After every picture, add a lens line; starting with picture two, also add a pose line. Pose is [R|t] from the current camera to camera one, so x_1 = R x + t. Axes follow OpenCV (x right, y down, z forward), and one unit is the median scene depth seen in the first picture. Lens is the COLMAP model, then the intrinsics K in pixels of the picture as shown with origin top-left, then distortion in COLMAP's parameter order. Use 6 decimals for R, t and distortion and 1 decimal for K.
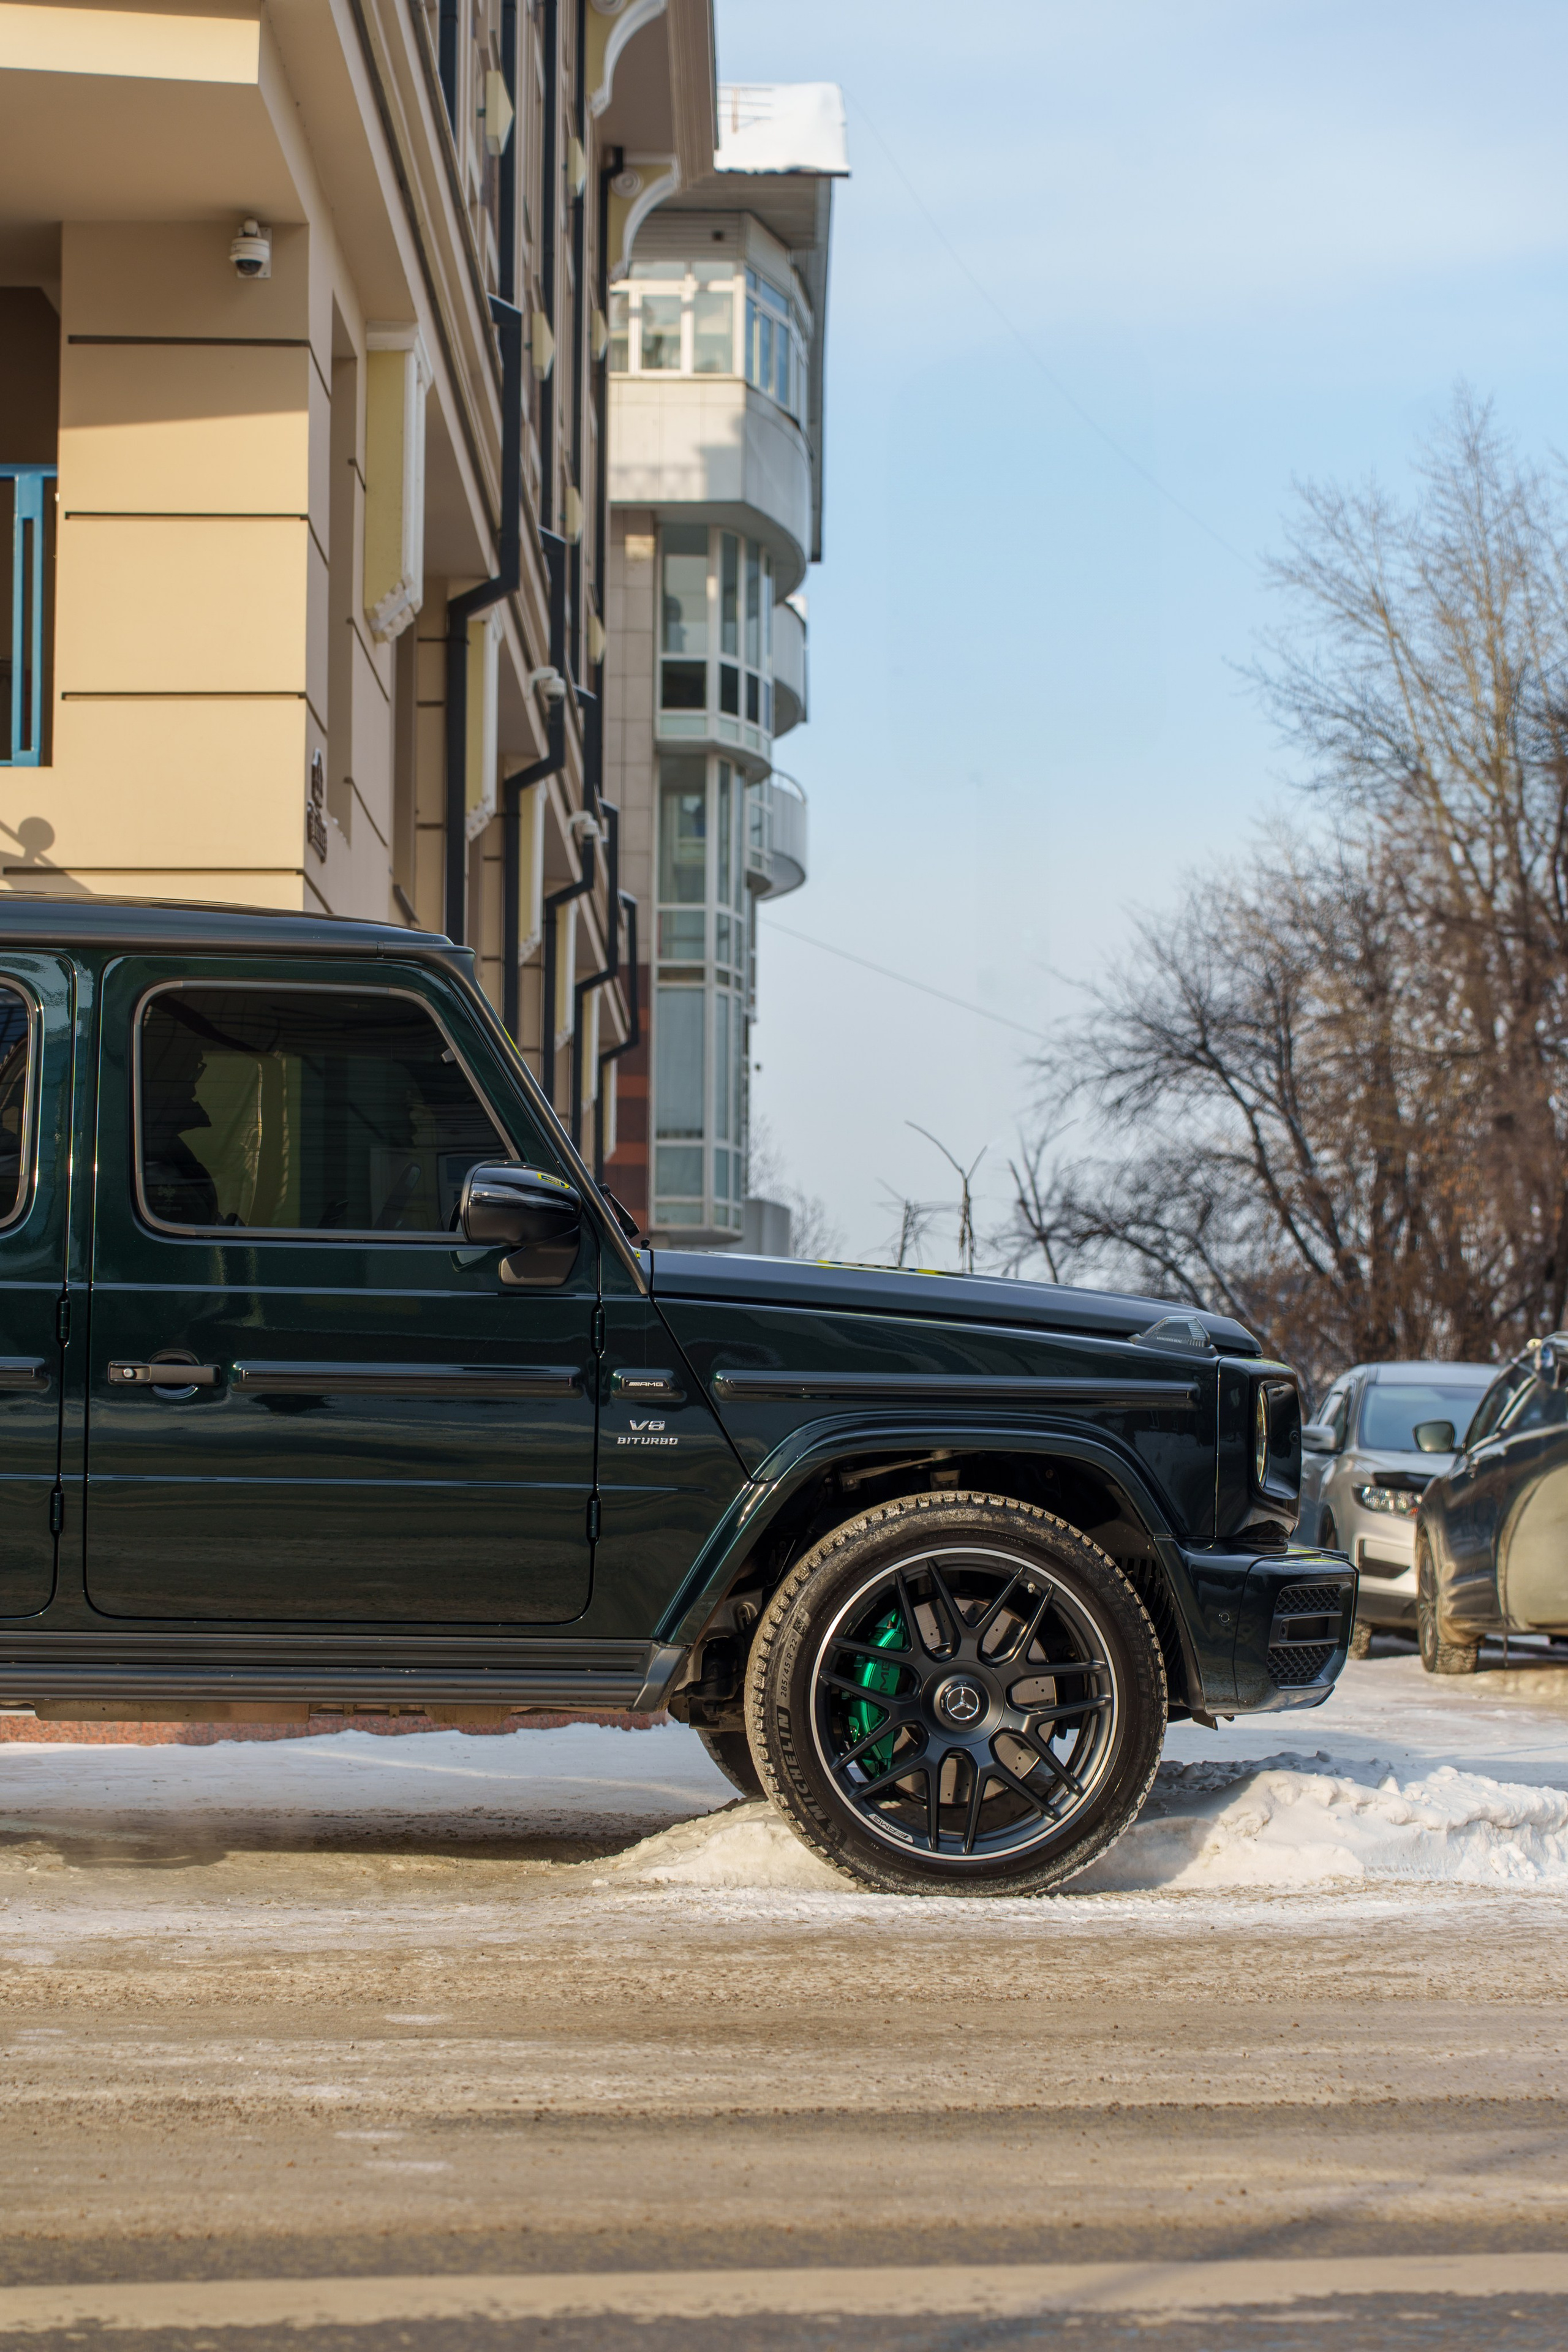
lens RADIAL K [[5112.2, 0, 784.0], [0, 5112.2, 1176.0], [0, 0, 1]] dist [0.001619, 0.363007]
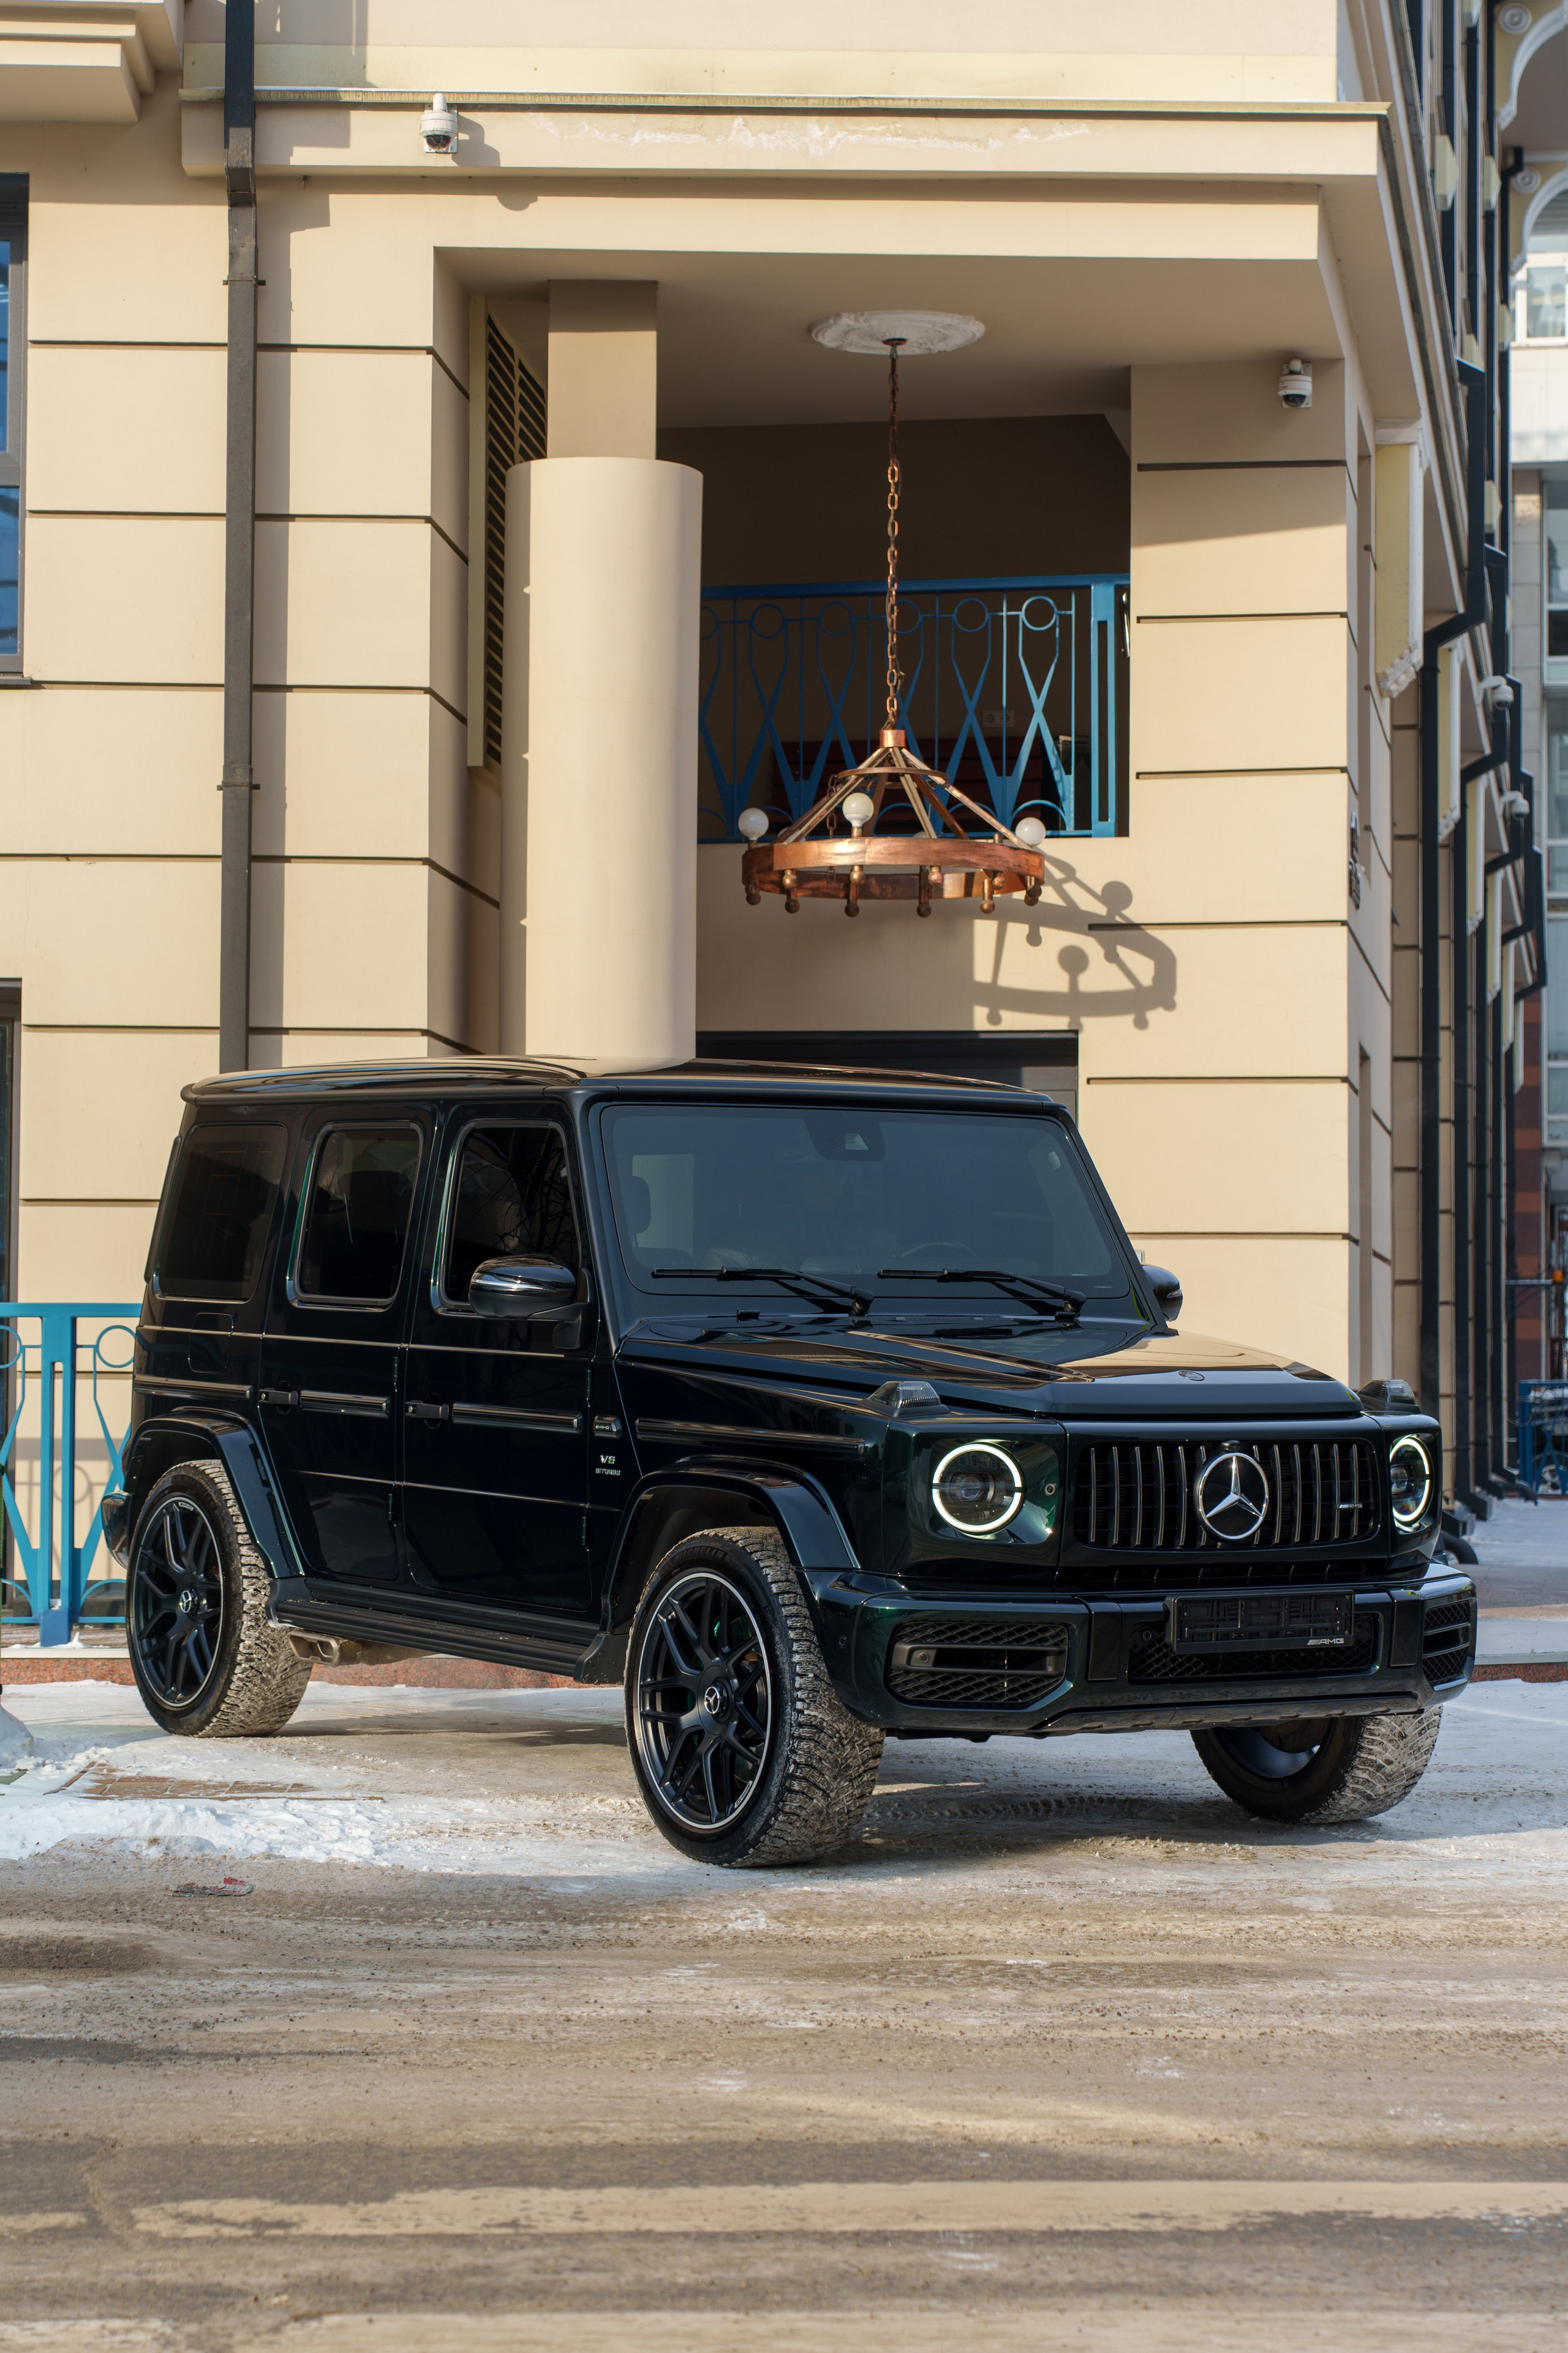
lens RADIAL K [[4801.9, 0, 784.0], [0, 4801.9, 1176.5], [0, 0, 1]] dist [0.043186, -0.078347]
pose [[0.984095, -0.010509, -0.177330, -0.049553], [0.013966, 0.999736, 0.018257, -0.043322], [0.177092, -0.020443, 0.983982, -0.167596]]
